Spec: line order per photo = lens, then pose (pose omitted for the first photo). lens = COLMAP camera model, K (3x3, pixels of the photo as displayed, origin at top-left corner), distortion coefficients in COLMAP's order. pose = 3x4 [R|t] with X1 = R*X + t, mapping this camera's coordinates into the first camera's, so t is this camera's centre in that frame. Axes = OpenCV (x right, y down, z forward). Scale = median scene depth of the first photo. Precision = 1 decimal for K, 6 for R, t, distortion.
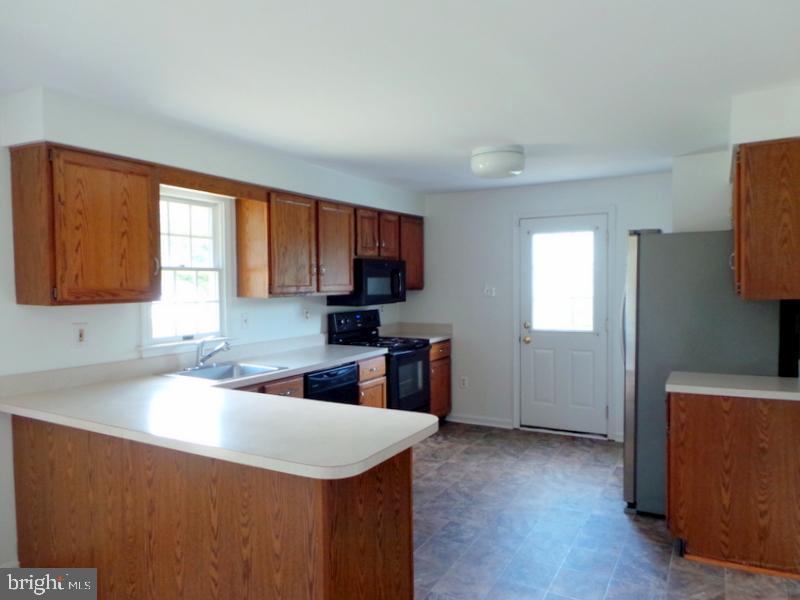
lens RADIAL K [[558.0, 0, 400.0], [0, 558.0, 300.0], [0, 0, 1]] dist [-0.006851, -0.000131]
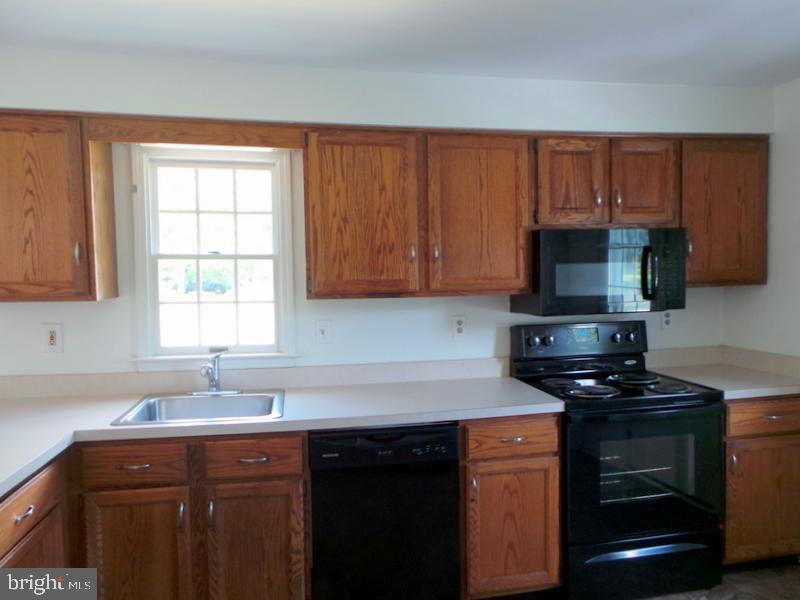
lens RADIAL K [[516.4, 0, 400.0], [0, 516.4, 300.0], [0, 0, 1]] dist [-0.022145, 0.000413]
pose [[0.646919, 0.022138, -0.762237, 0.232105], [-0.016859, 0.999749, 0.014728, -0.009734], [0.762372, 0.003322, 0.647130, 0.579915]]
